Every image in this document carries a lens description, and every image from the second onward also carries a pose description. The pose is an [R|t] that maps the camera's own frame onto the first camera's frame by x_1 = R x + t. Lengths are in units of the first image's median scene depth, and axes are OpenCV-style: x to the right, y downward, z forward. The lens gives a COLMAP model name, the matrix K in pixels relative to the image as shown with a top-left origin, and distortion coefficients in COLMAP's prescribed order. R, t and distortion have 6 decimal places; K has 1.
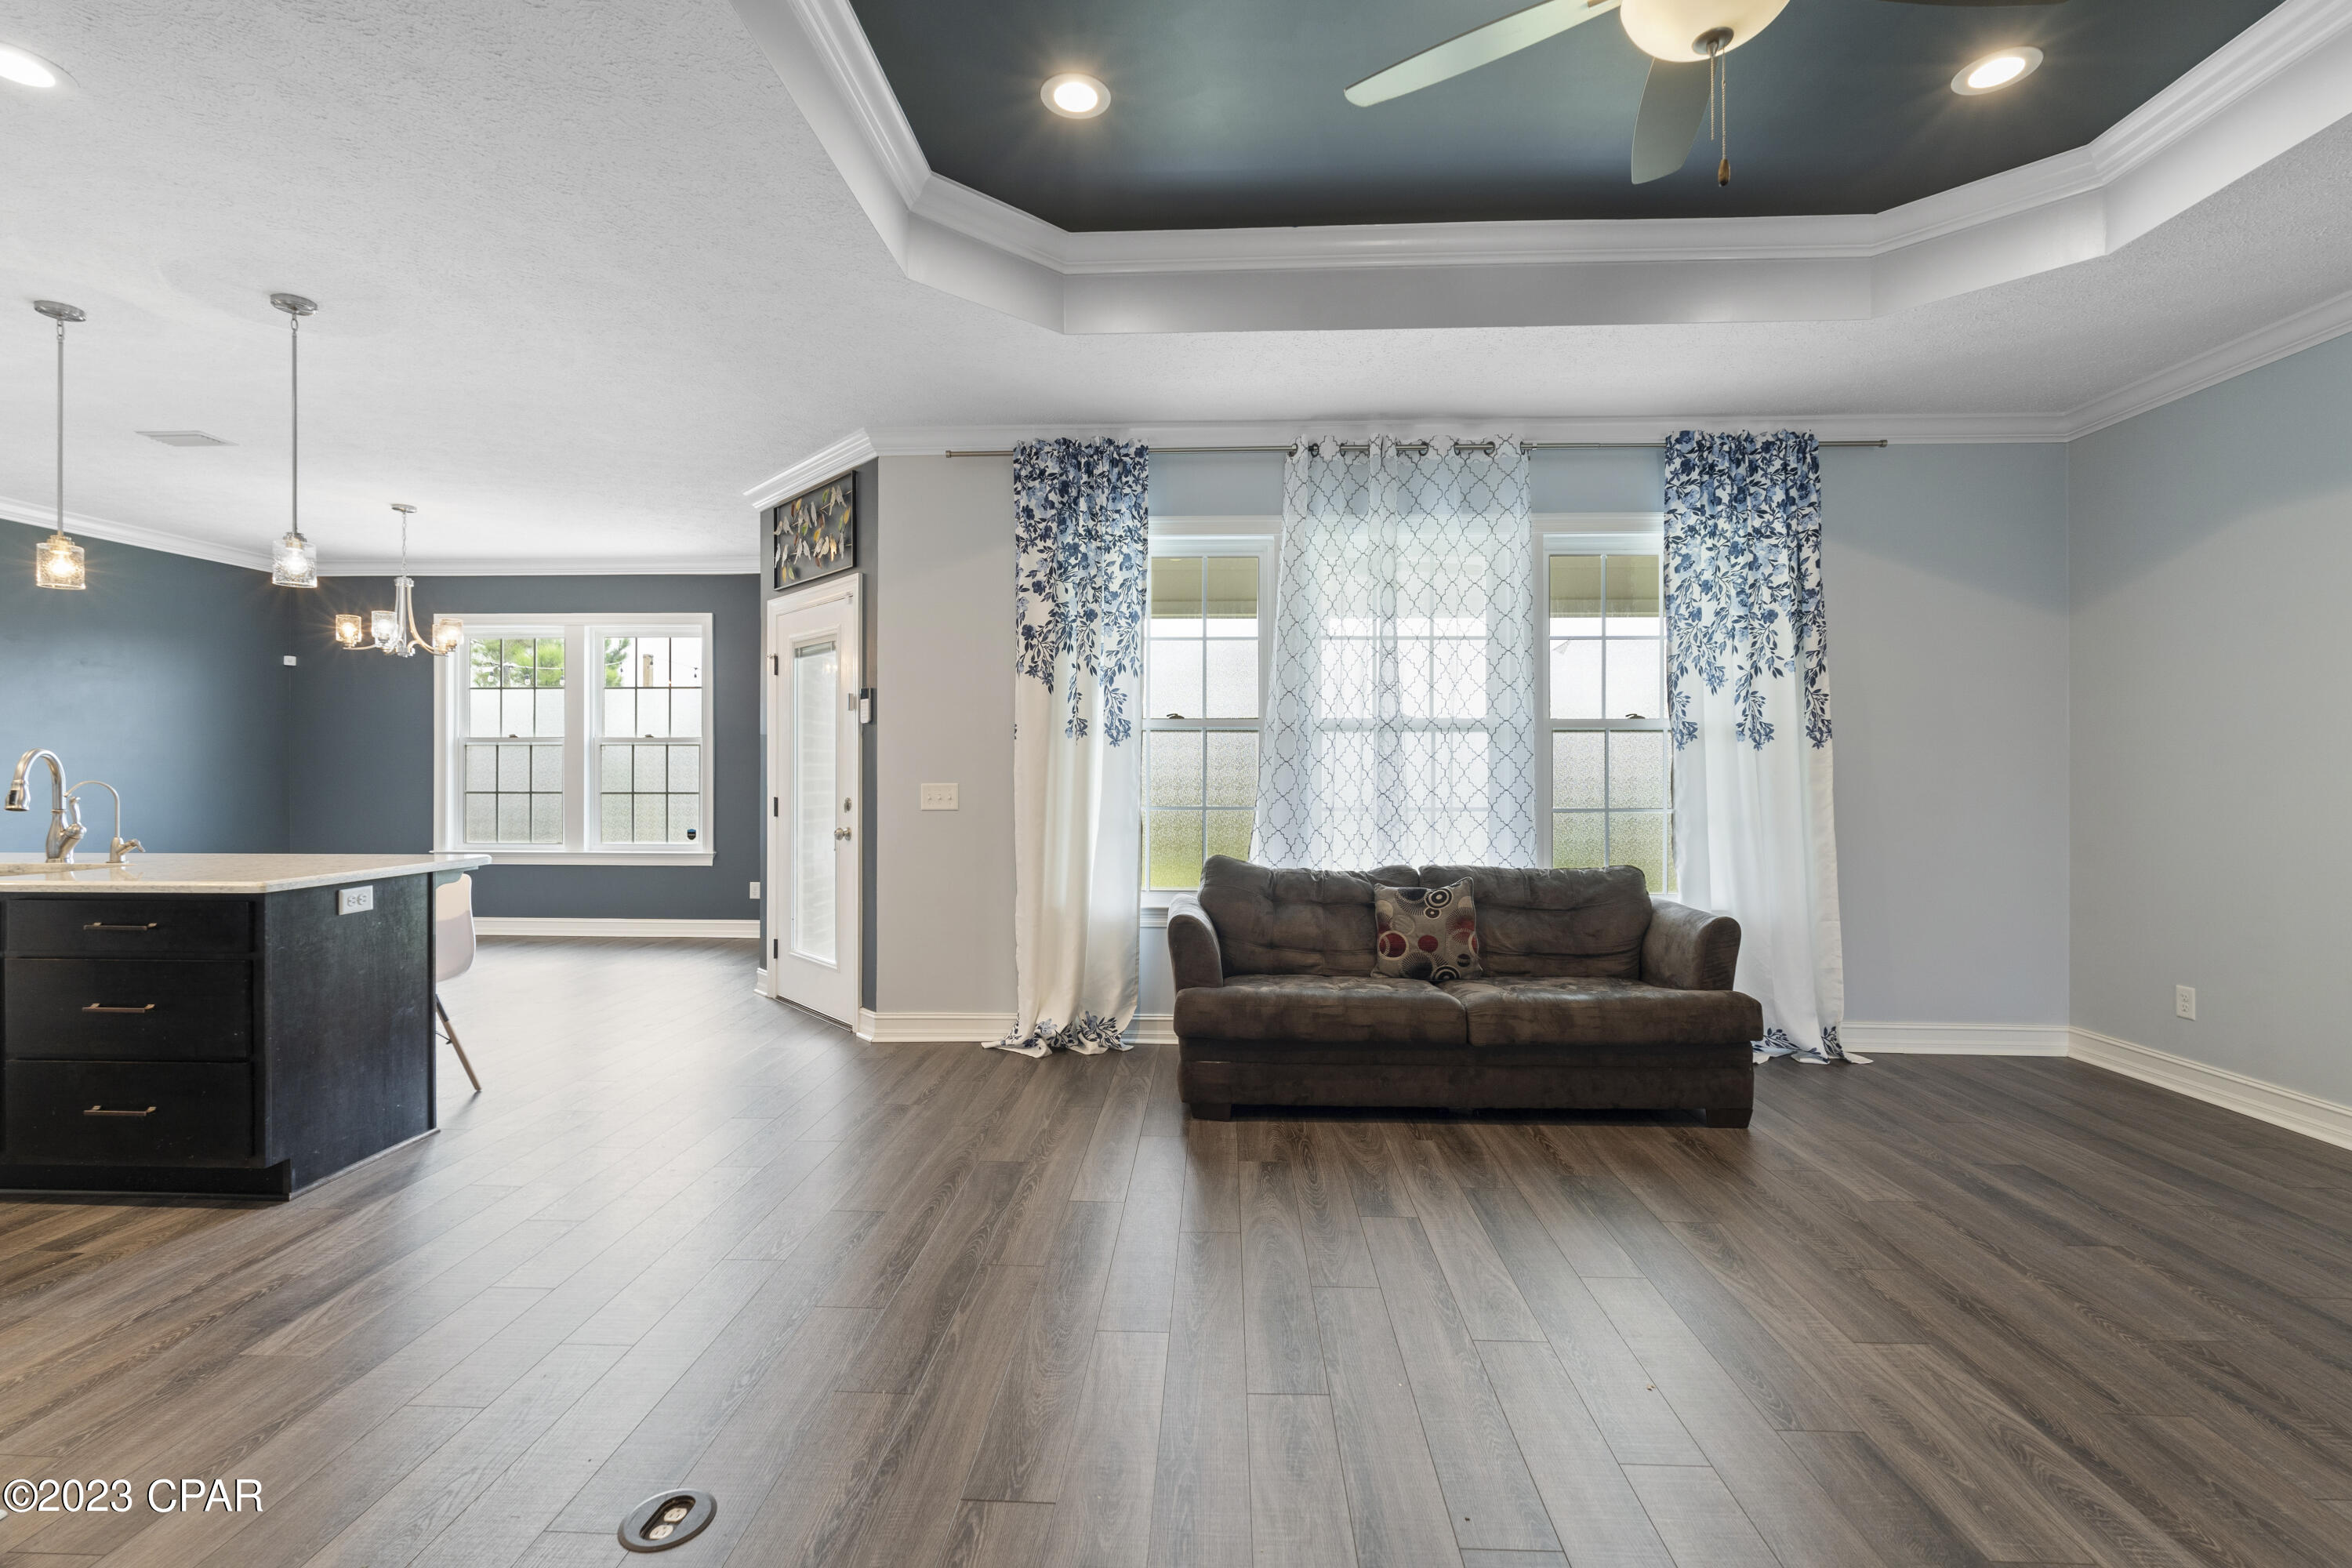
lens RADIAL K [[1053.0, 0, 1172.4], [0, 1053.0, 782.8], [0, 0, 1]] dist [-0.005745, 0.000323]
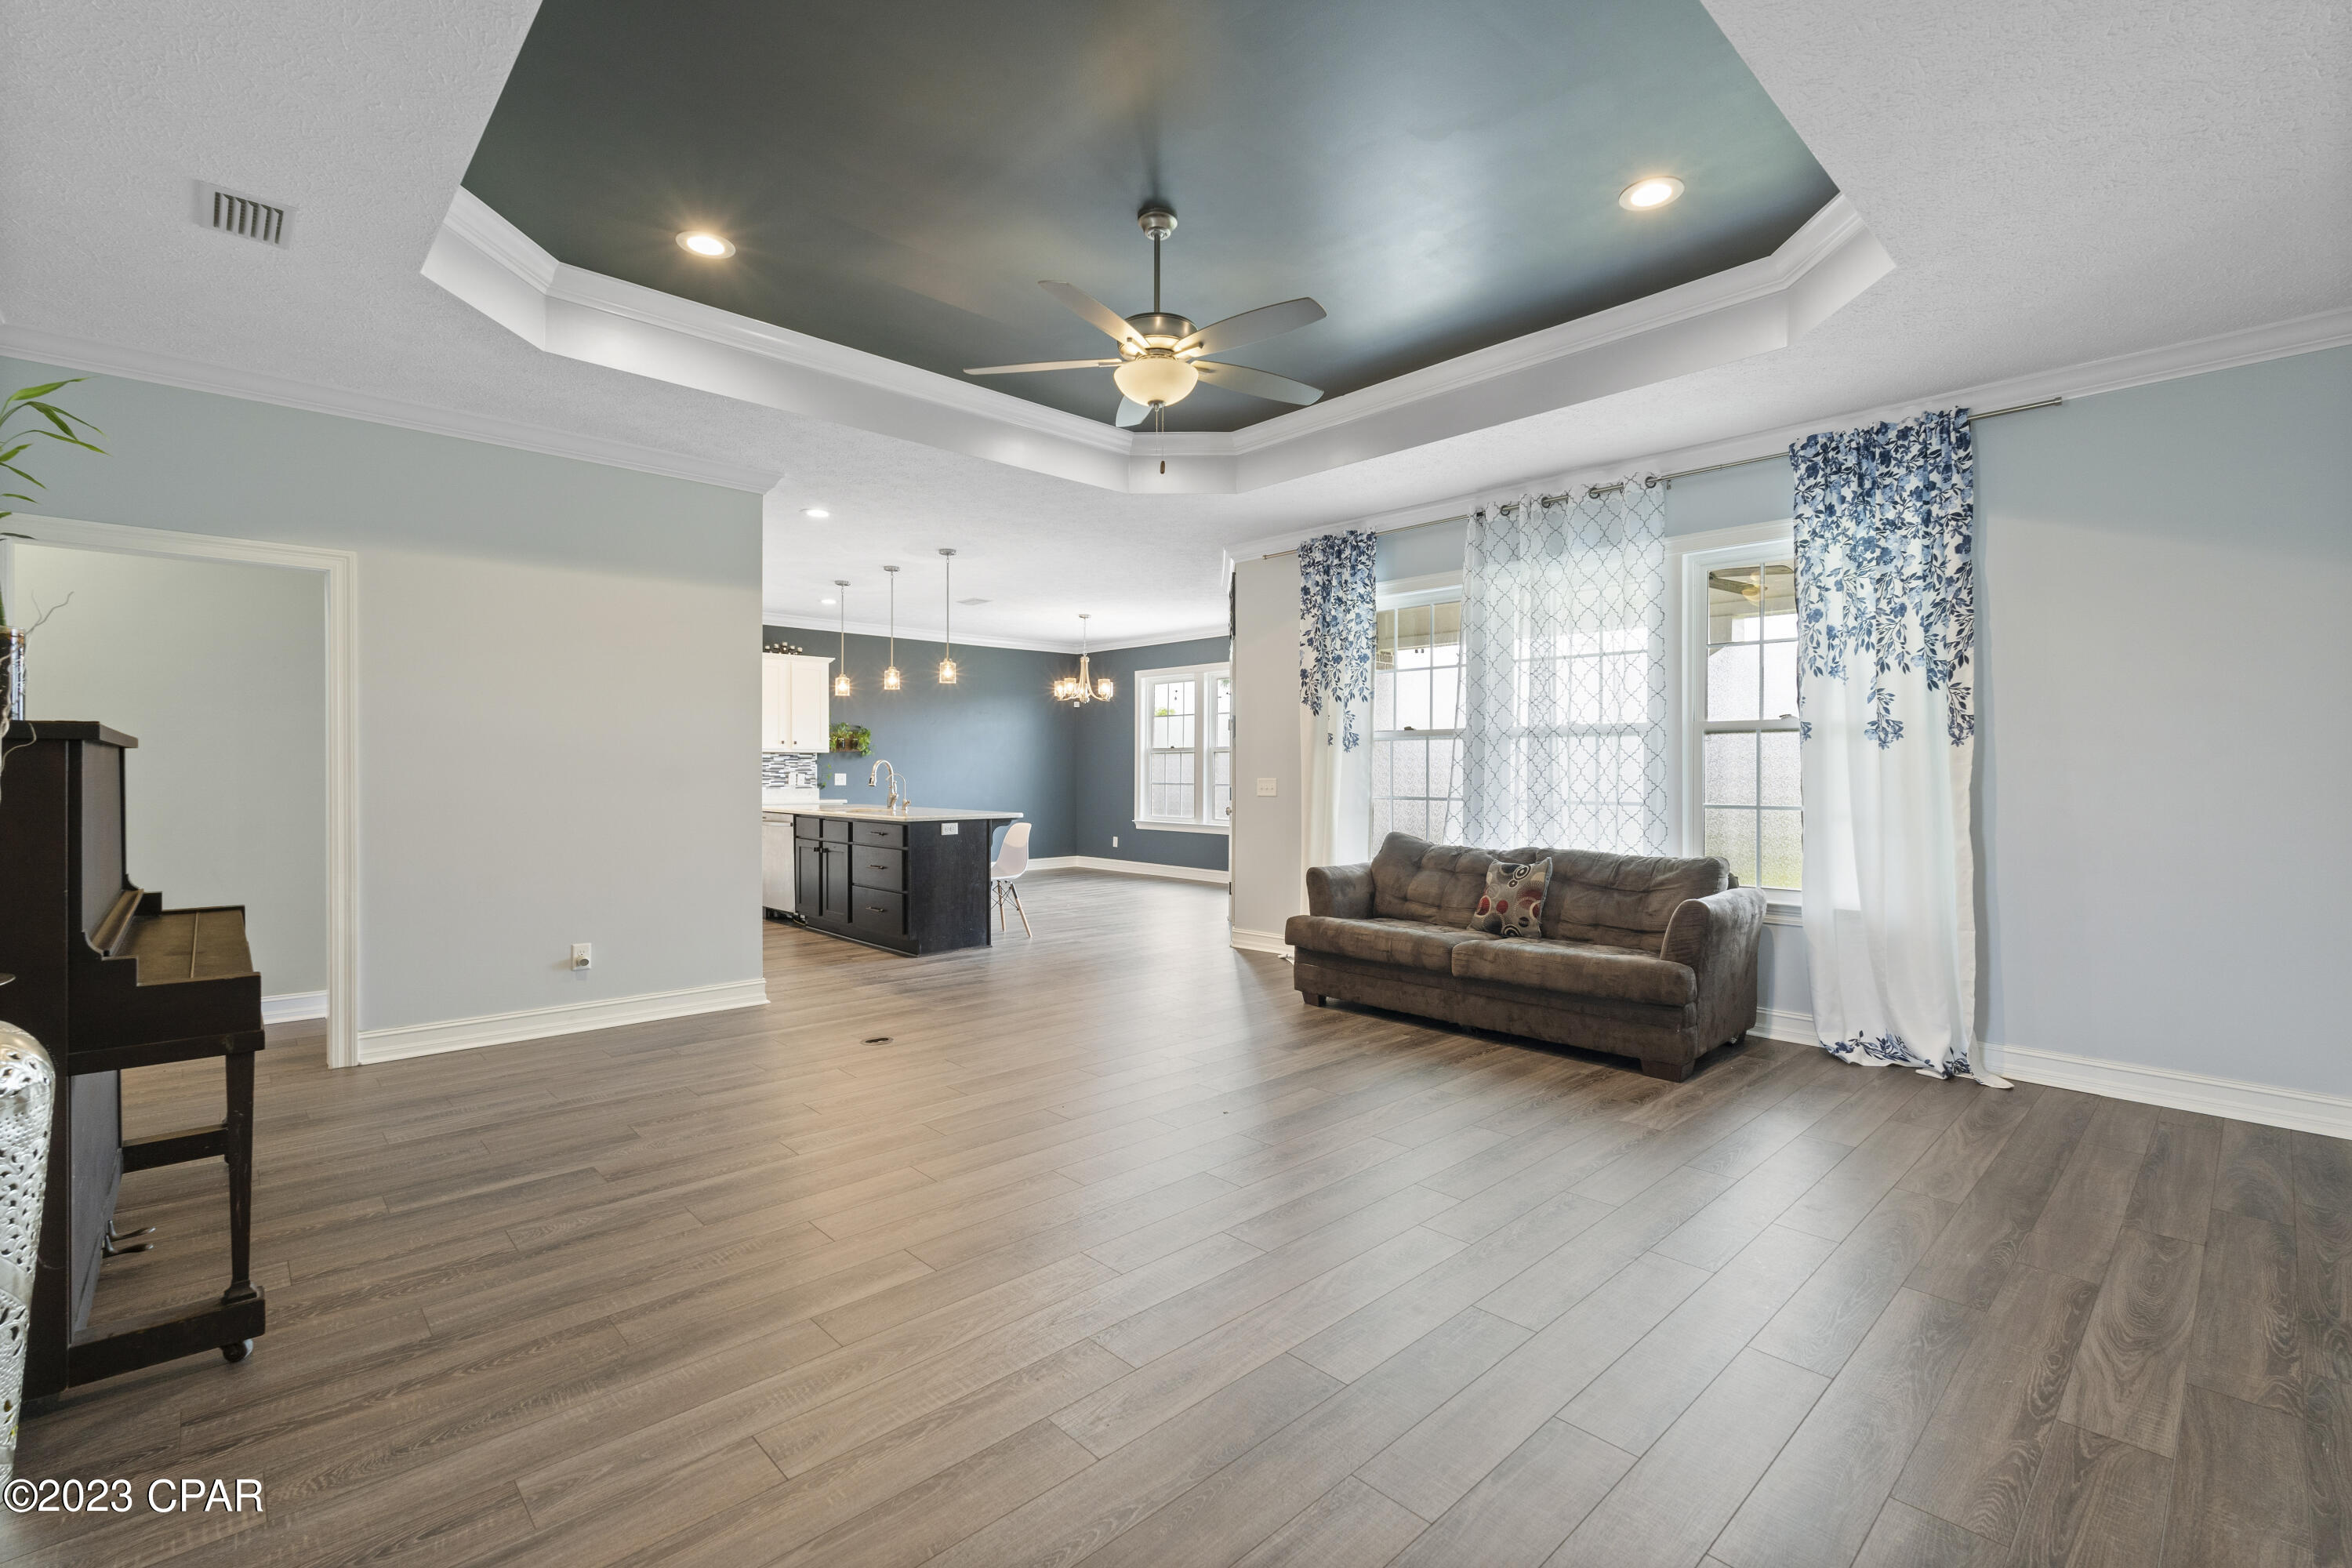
lens RADIAL K [[1053.0, 0, 1158.7], [0, 1053.0, 786.0], [0, 0, 1]] dist [-0.005745, 0.000323]
pose [[0.705876, 0.010937, -0.708251, 0.766626], [-0.008943, 0.999939, 0.006527, 0.003361], [0.708279, 0.001727, 0.705931, -0.164708]]
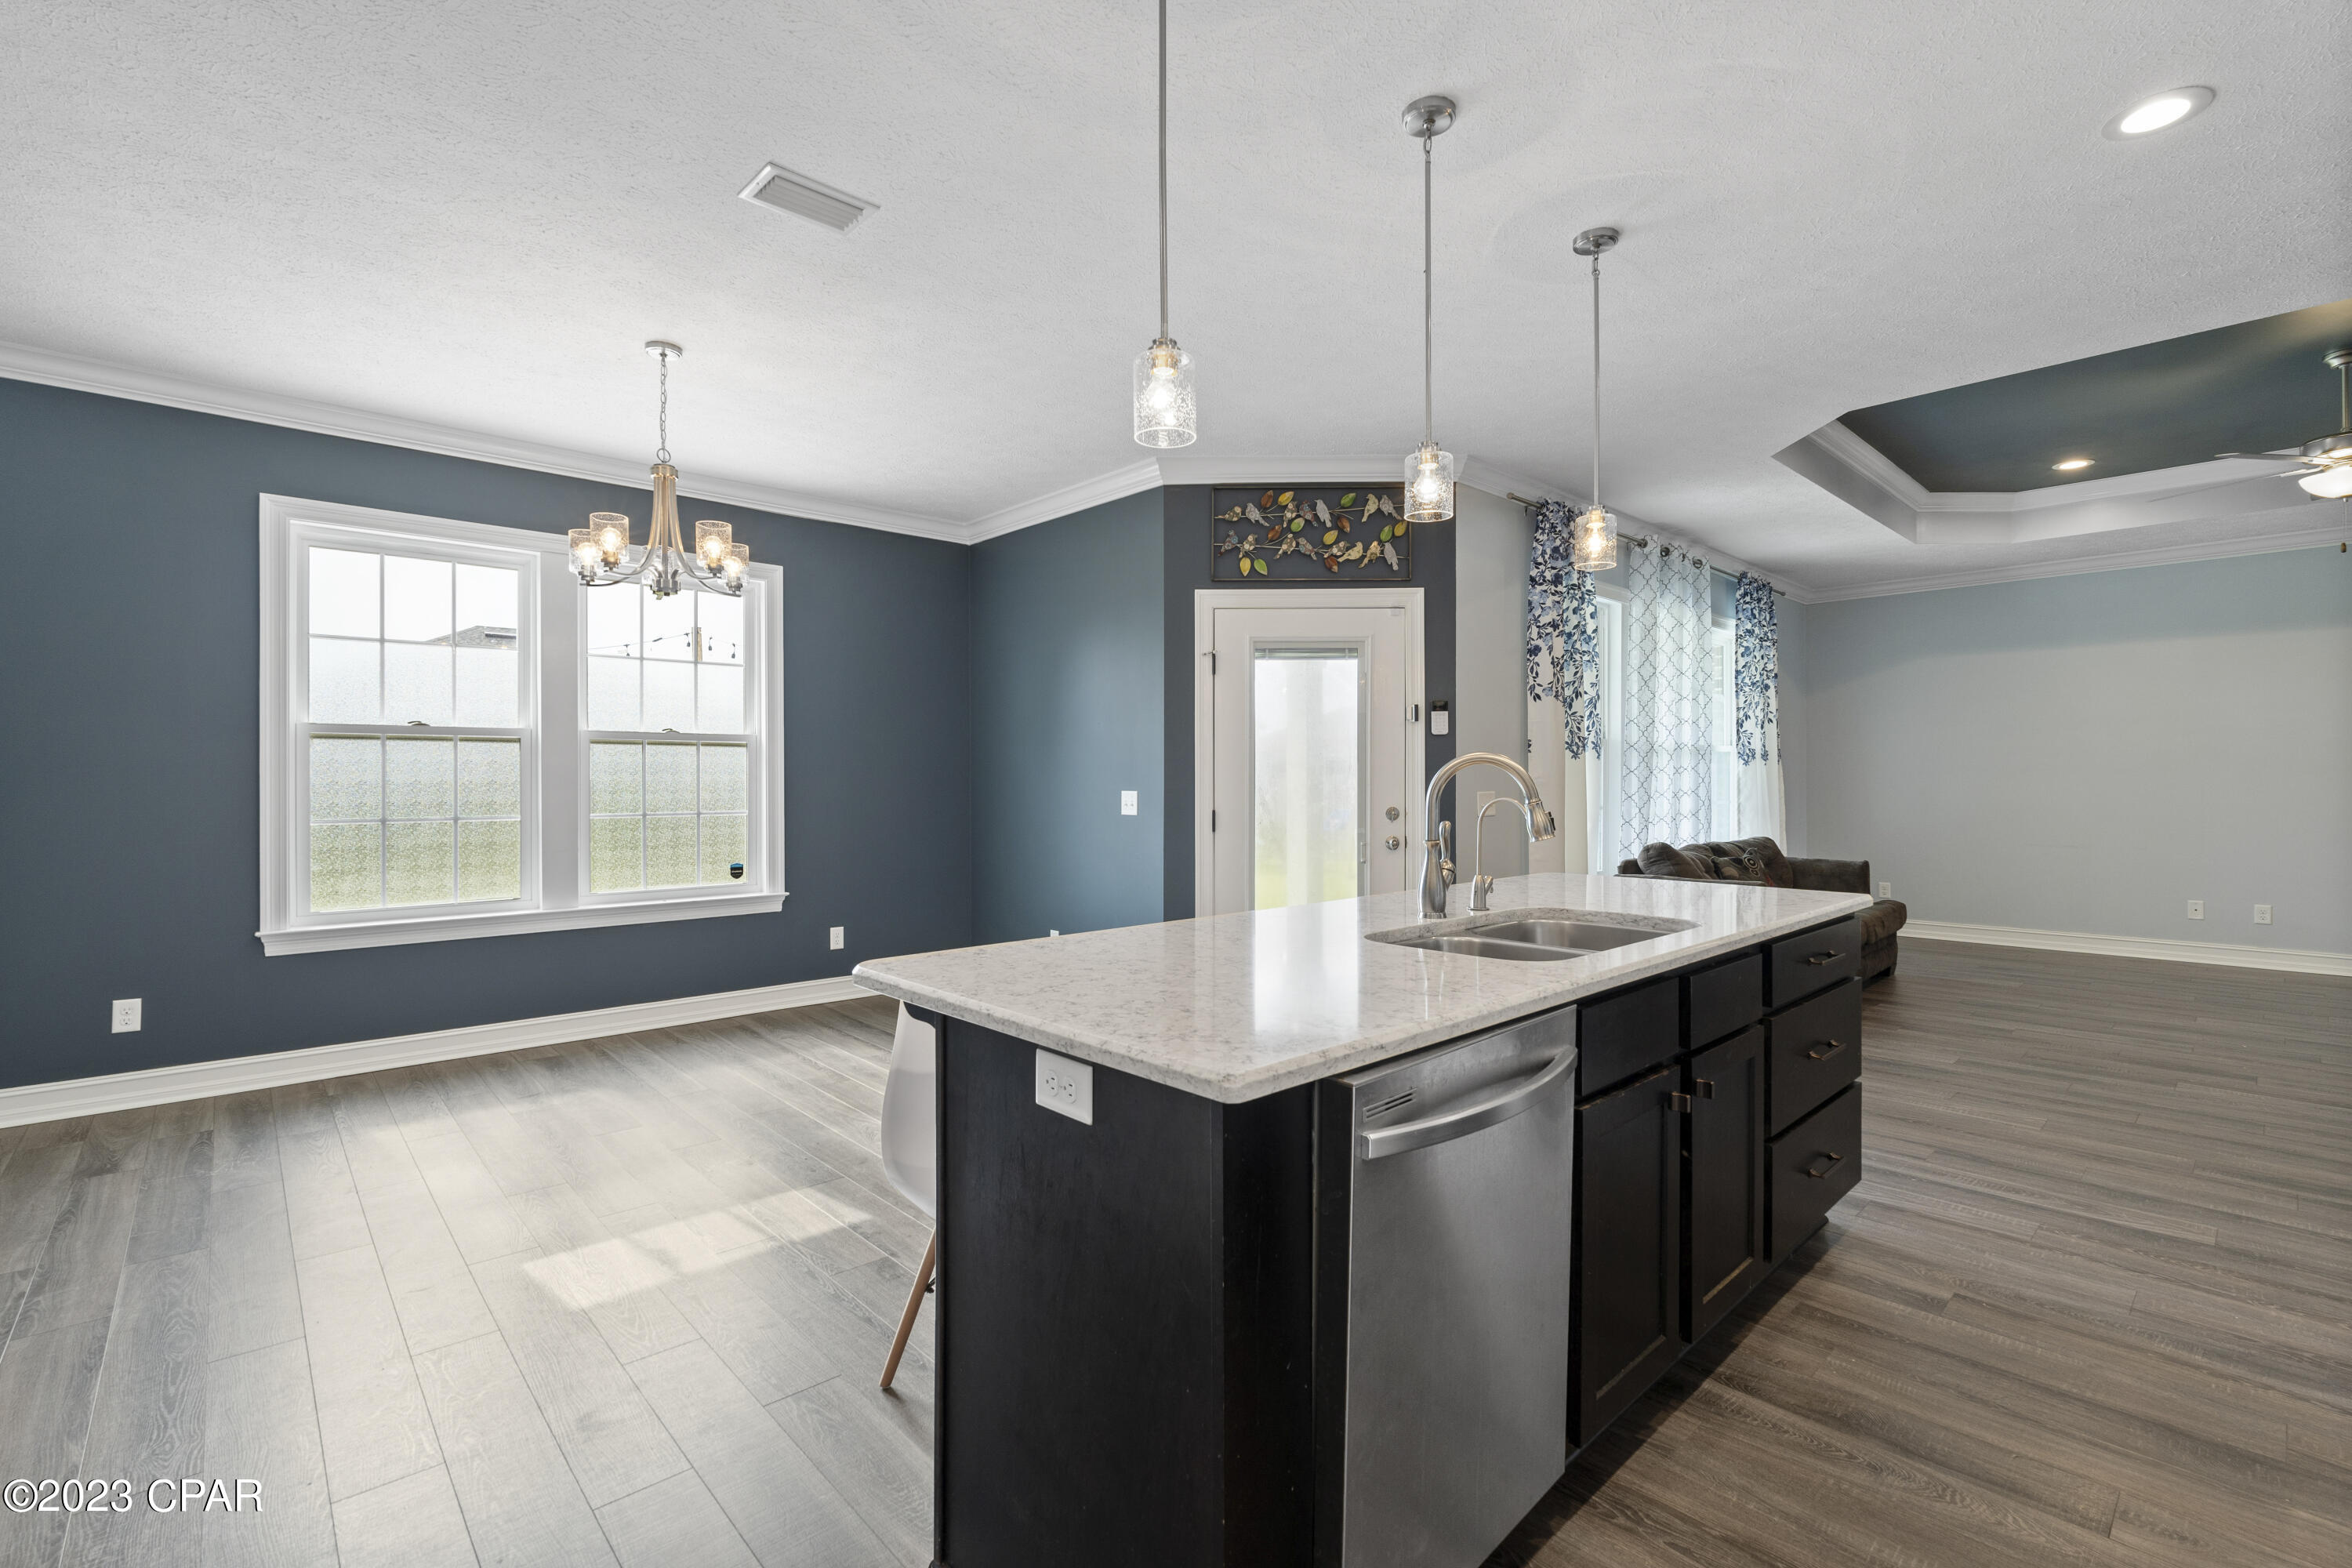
lens RADIAL K [[1053.0, 0, 1181.0], [0, 1053.0, 774.2], [0, 0, 1]] dist [-0.005745, 0.000323]
pose [[0.698980, 0.001919, 0.715139, -1.294513], [0.010780, 0.999855, -0.013219, -0.006499], [-0.715060, 0.016948, 0.698857, 0.489017]]
